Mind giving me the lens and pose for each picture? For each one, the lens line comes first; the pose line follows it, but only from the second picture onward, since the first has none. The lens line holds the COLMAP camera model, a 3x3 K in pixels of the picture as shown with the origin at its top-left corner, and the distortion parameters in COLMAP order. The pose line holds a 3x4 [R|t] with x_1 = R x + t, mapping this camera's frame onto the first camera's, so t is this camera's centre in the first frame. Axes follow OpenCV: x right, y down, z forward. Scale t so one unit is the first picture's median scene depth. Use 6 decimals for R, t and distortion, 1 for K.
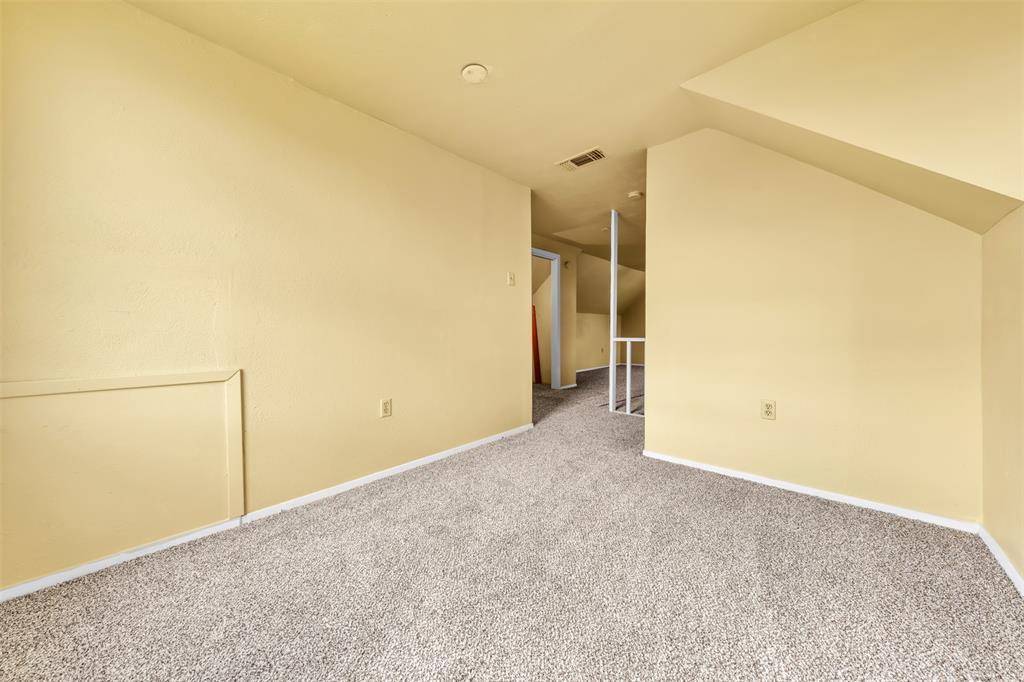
lens RADIAL K [[358.2, 0, 512.0], [0, 358.2, 341.0], [0, 0, 1]] dist [-0.000148, -0.000094]
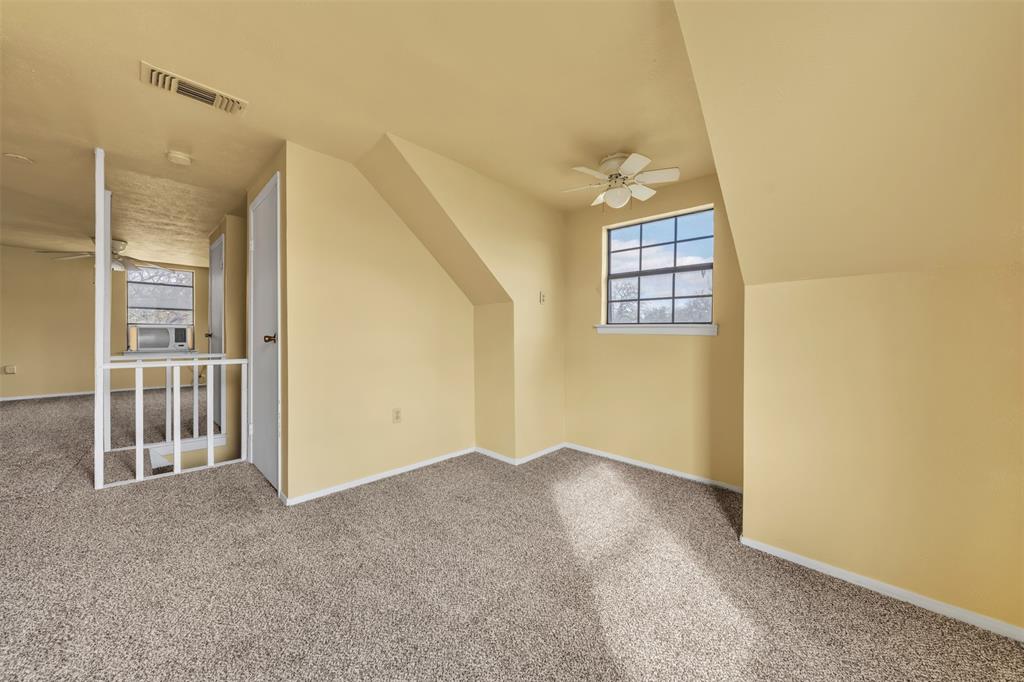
lens RADIAL K [[358.2, 0, 512.0], [0, 358.2, 341.0], [0, 0, 1]] dist [-0.000148, -0.000094]
pose [[0.010144, -0.007554, 0.999920, -0.567962], [0.011919, 0.999901, 0.007433, -0.080370], [-0.999878, 0.011842, 0.010233, 0.569829]]
